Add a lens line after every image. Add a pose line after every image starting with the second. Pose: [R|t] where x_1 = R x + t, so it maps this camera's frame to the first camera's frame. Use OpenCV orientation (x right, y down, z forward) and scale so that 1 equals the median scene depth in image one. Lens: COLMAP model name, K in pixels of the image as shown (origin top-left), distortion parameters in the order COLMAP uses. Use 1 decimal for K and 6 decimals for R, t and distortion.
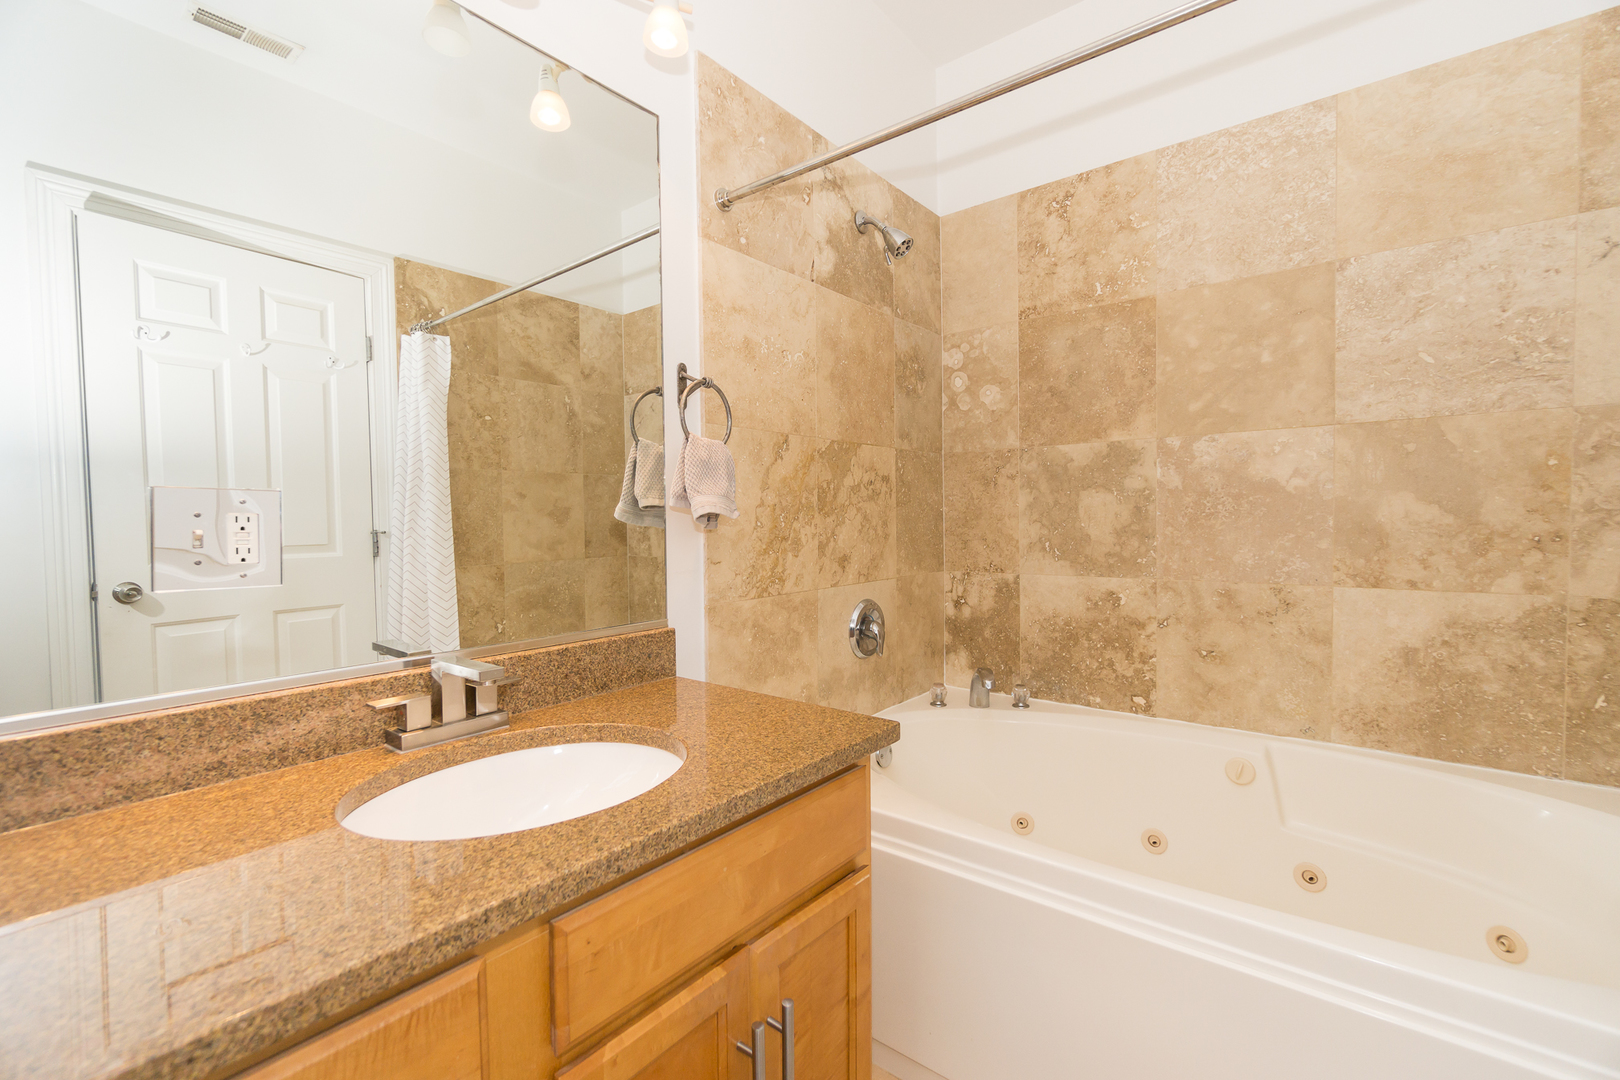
lens RADIAL K [[706.2, 0, 797.5], [0, 706.2, 530.0], [0, 0, 1]] dist [-0.015932, -0.000032]
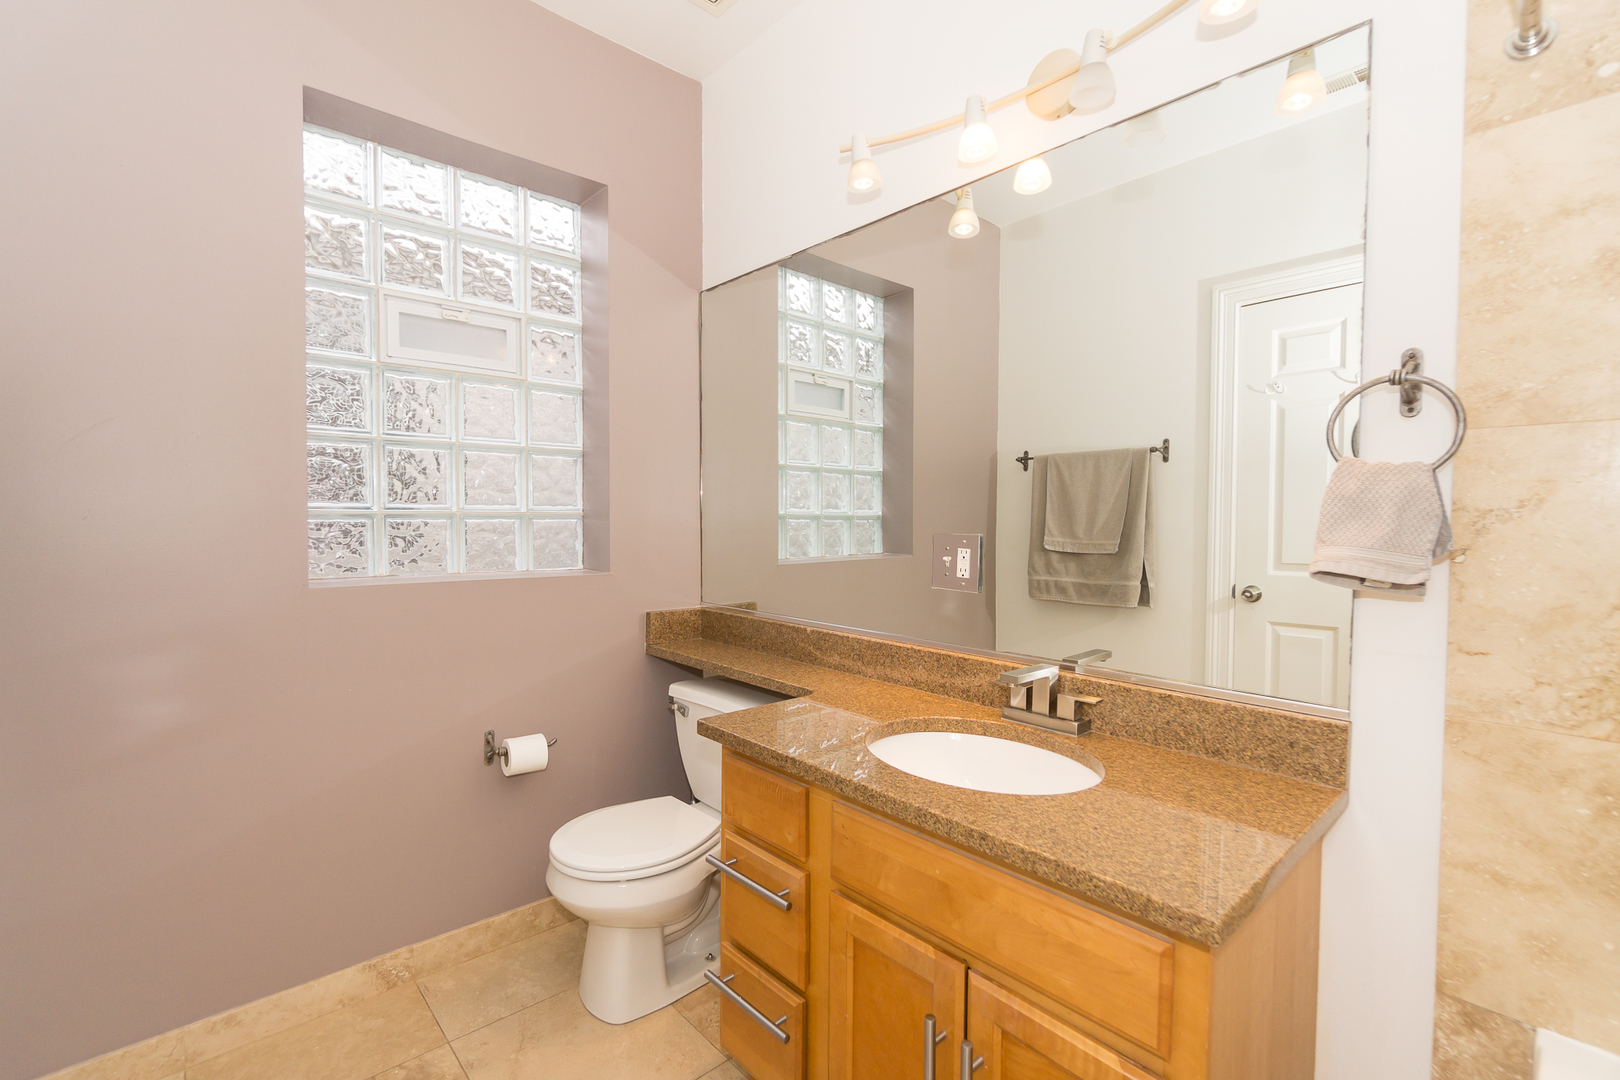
lens RADIAL K [[706.2, 0, 796.8], [0, 706.2, 544.5], [0, 0, 1]] dist [-0.015932, -0.000032]
pose [[-0.168797, 0.041798, -0.984764, 1.003101], [-0.026908, 0.998533, 0.046994, -0.105065], [0.985283, 0.034431, -0.167424, 0.889279]]
